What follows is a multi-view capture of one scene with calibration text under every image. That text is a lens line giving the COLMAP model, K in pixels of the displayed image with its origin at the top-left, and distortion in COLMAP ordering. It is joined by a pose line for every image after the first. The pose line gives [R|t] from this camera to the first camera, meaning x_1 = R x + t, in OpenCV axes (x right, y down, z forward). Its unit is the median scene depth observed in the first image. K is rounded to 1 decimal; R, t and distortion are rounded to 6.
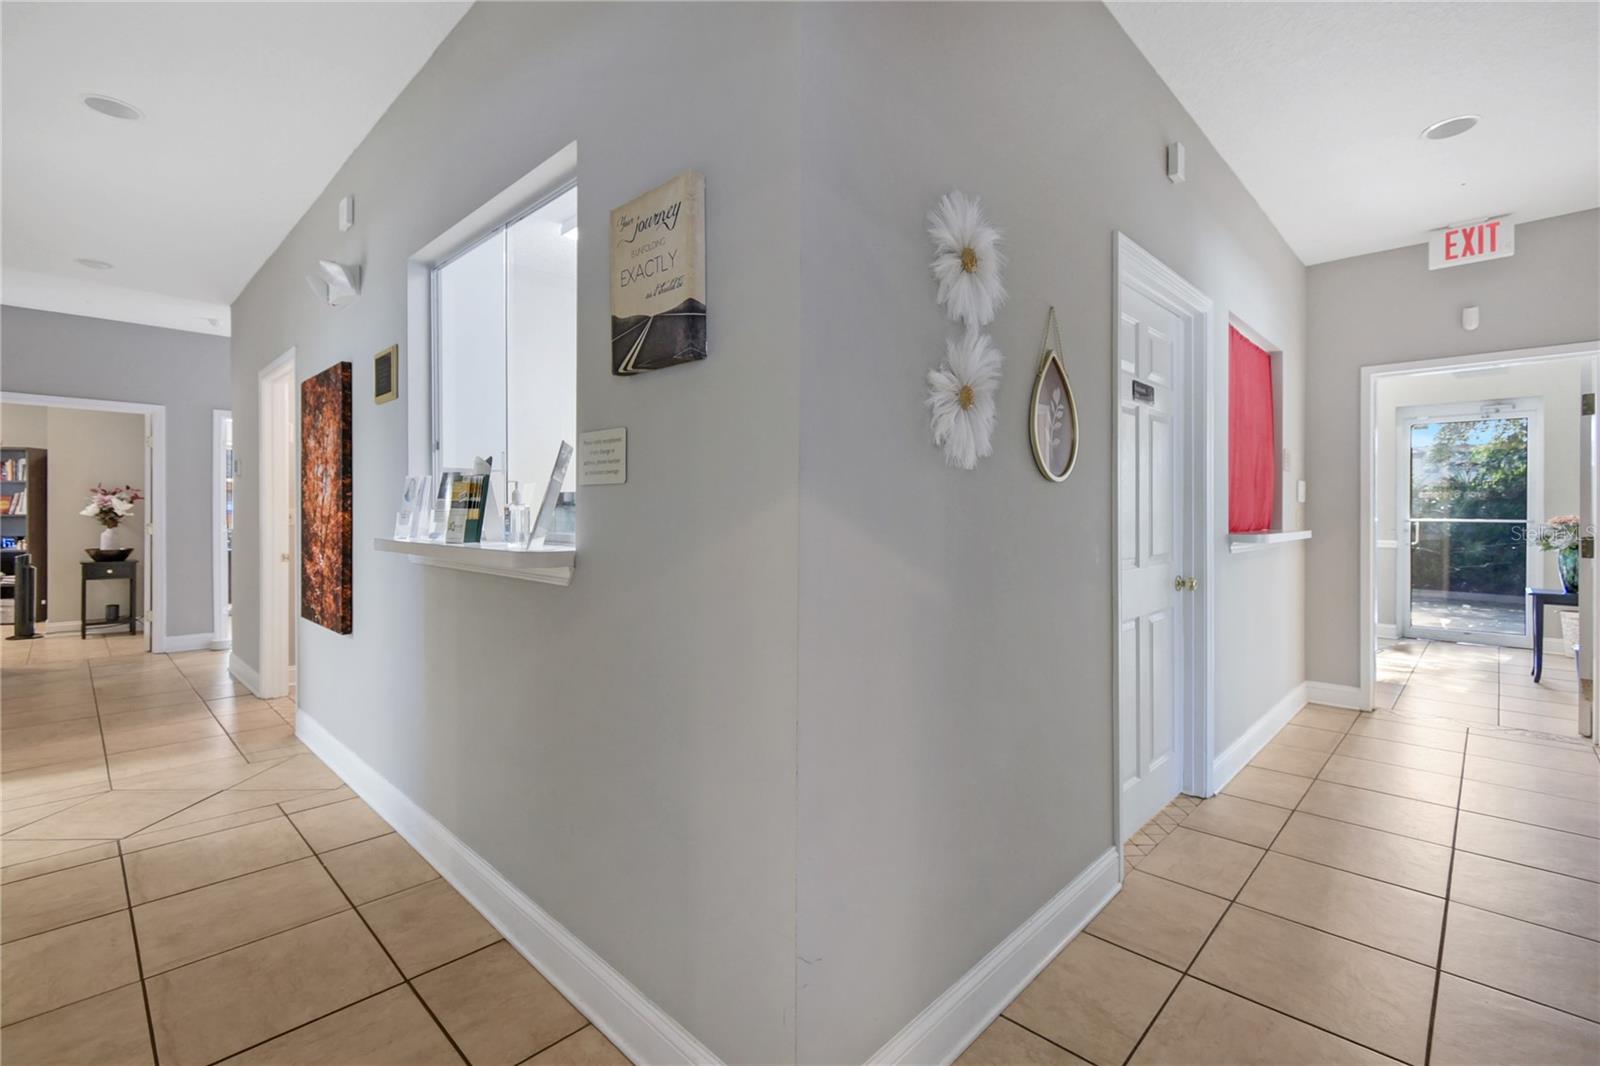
lens RADIAL K [[723.2, 0, 801.3], [0, 723.2, 518.1], [0, 0, 1]] dist [0.006886, -0.001360]
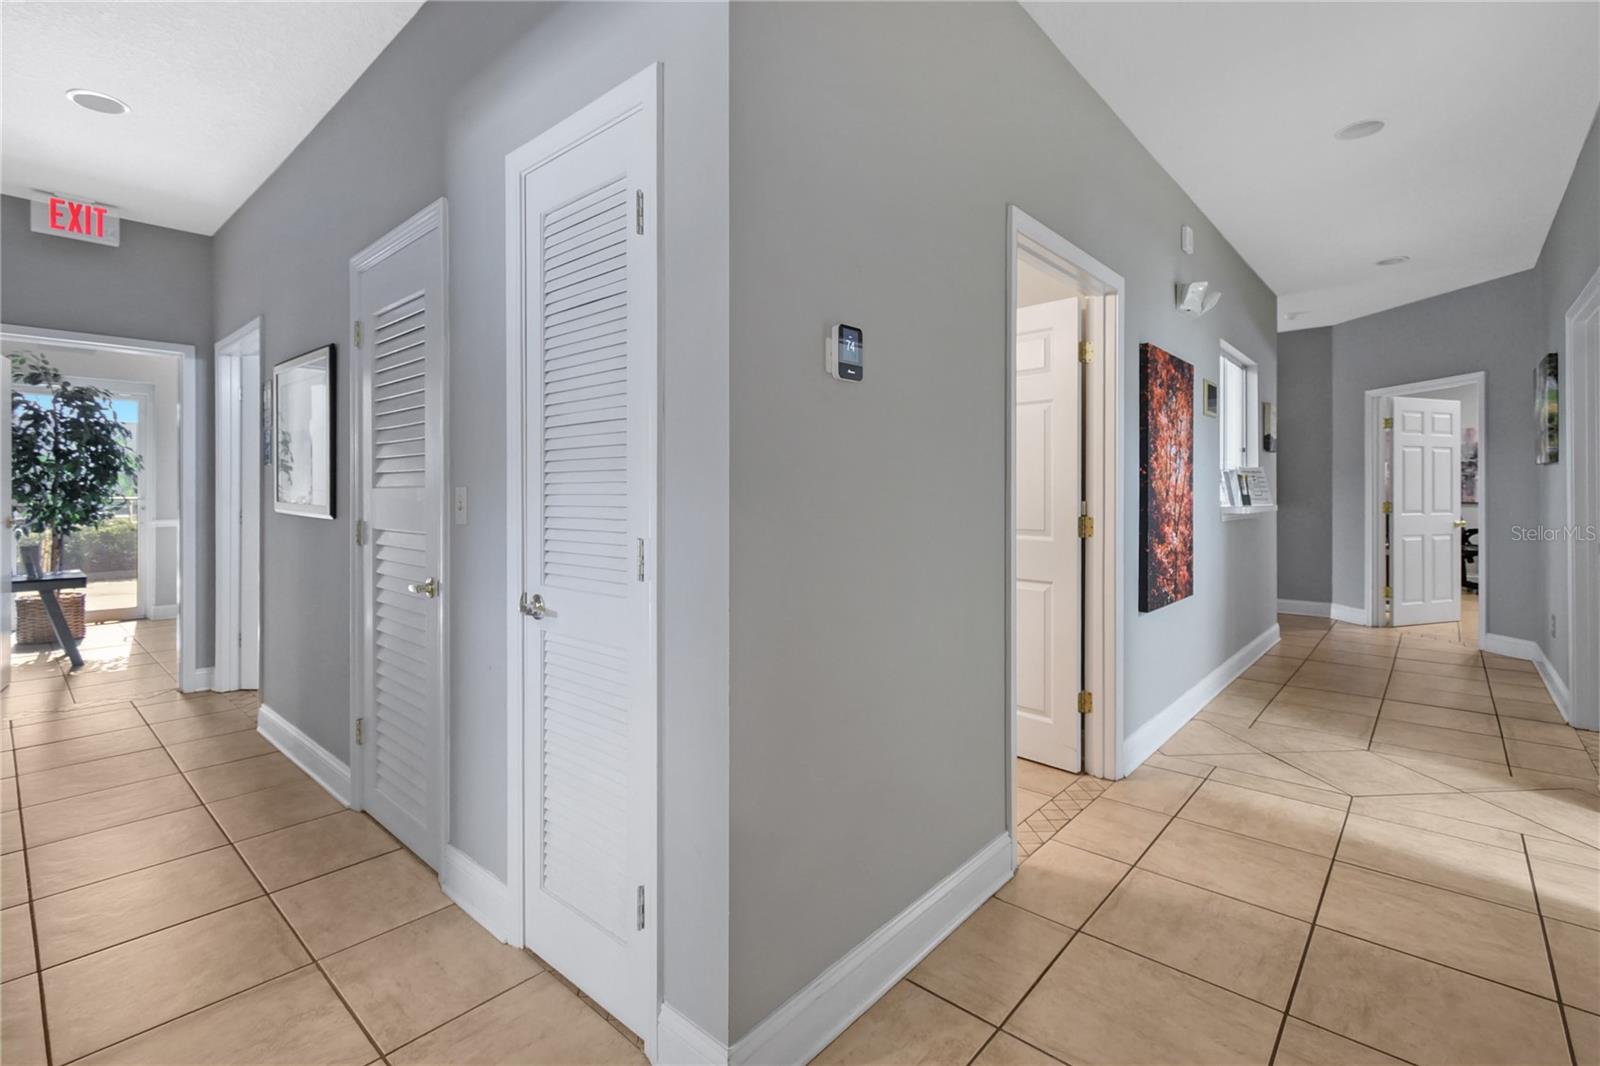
lens RADIAL K [[723.2, 0, 802.6], [0, 723.2, 498.5], [0, 0, 1]] dist [0.006886, -0.001360]
pose [[-0.052501, -0.004706, 0.998610, -1.651425], [0.012328, 0.999910, 0.005360, -0.010437], [-0.998545, 0.012593, -0.052438, 1.571341]]
